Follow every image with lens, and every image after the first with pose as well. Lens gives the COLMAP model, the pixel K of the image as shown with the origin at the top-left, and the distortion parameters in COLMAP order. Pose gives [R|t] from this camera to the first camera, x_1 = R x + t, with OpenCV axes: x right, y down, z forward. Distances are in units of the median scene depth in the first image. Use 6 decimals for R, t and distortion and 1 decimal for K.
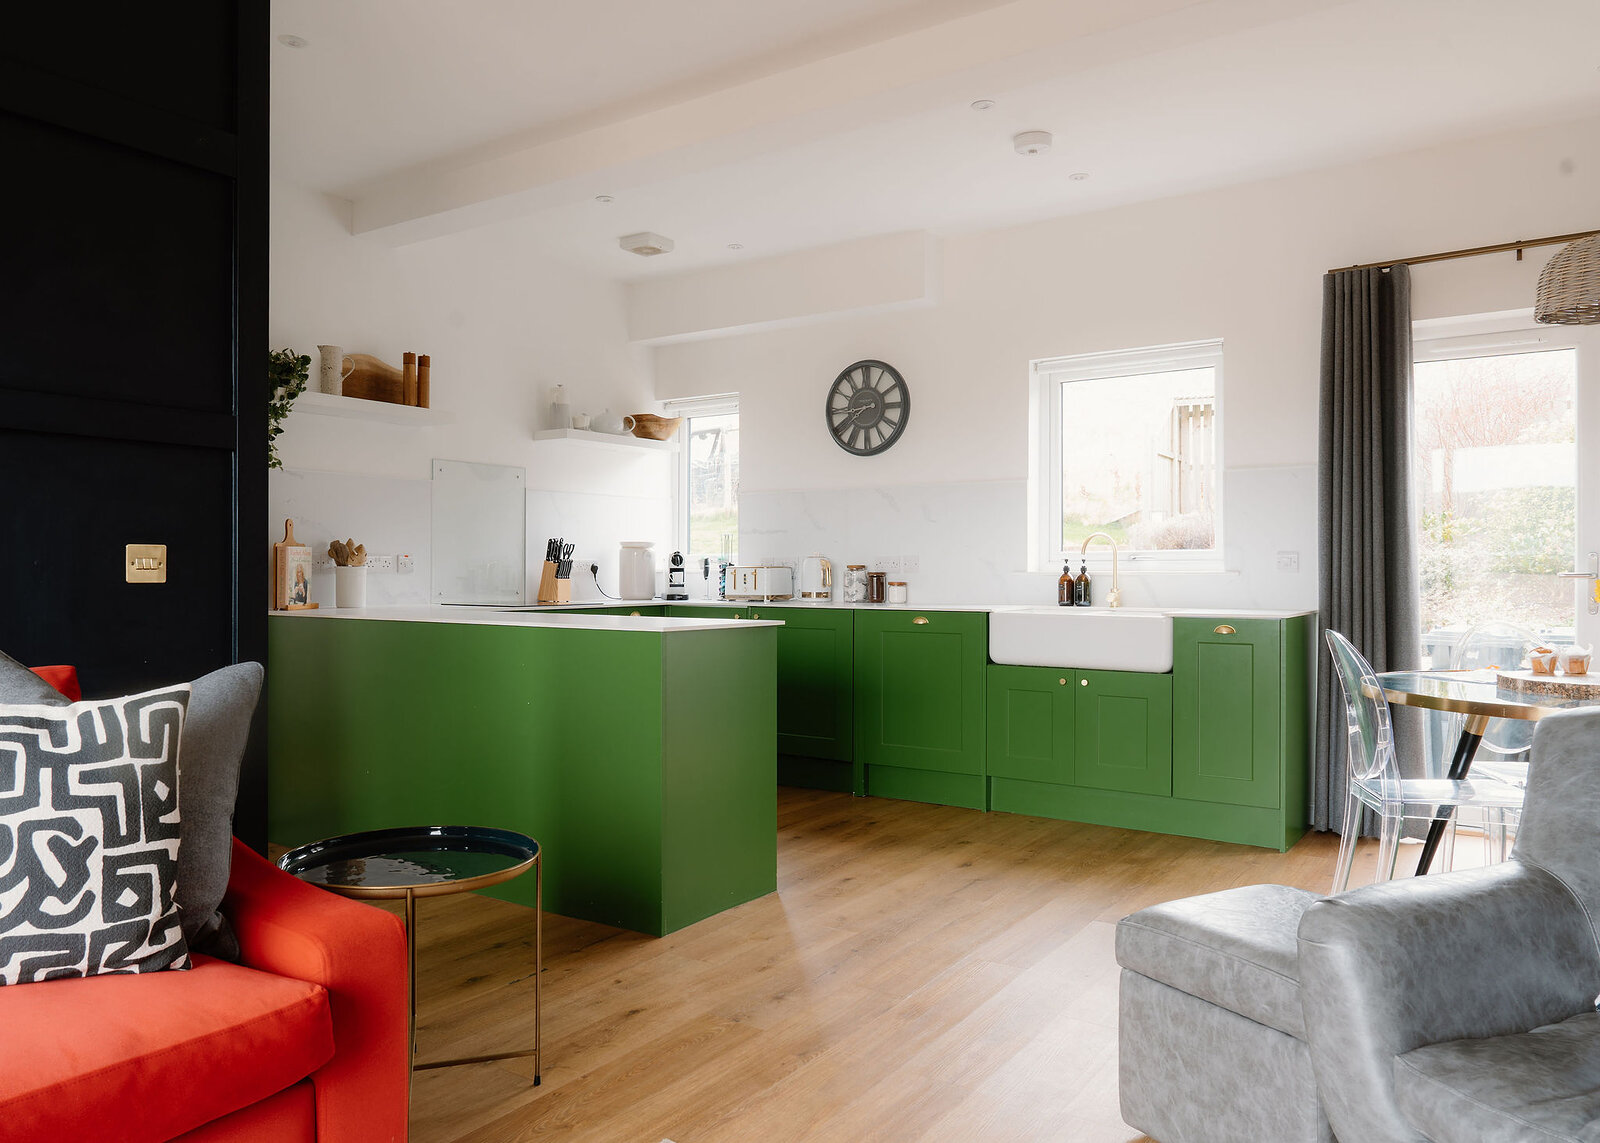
lens RADIAL K [[1127.2, 0, 800.1], [0, 1127.2, 572.6], [0, 0, 1]] dist [0.000939, 0.000642]
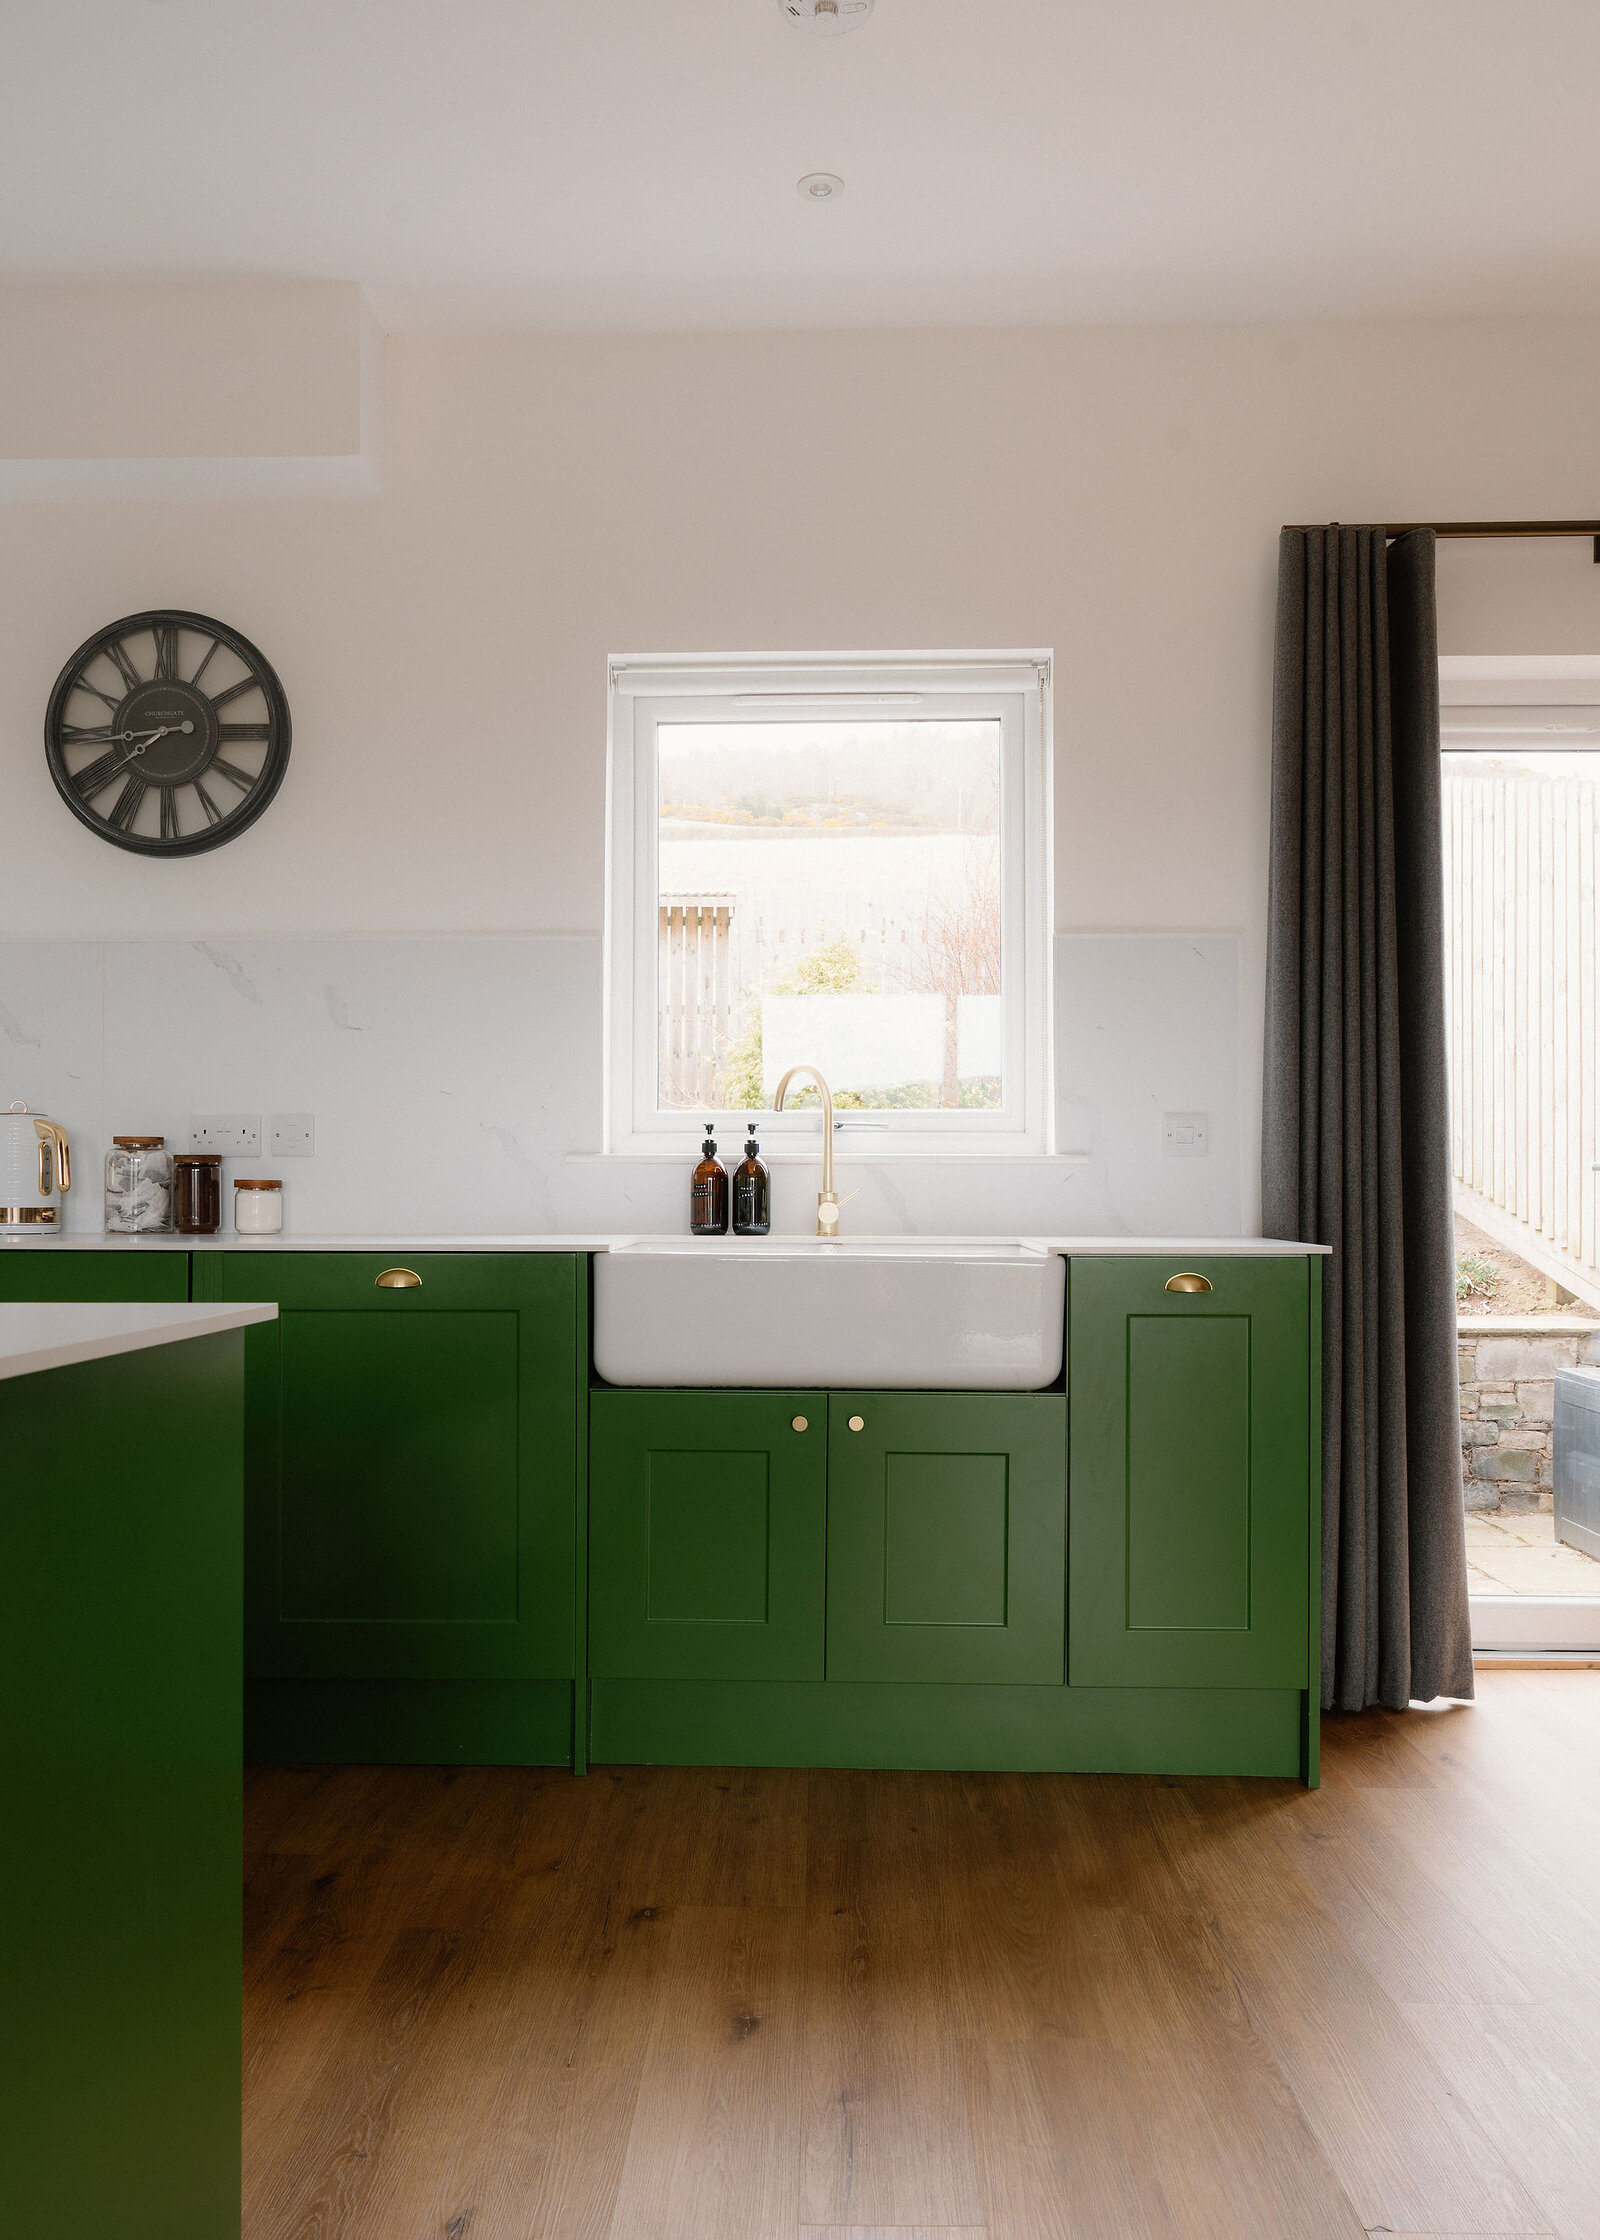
lens RADIAL K [[1664.1, 0, 799.8], [0, 1664.1, 1183.6], [0, 0, 1]] dist [-0.021047, 0.001351]
pose [[0.839744, 0.002894, 0.542975, -0.068778], [-0.000888, 0.999992, -0.003956, 0.011589], [-0.542982, 0.002840, 0.839740, 0.408242]]
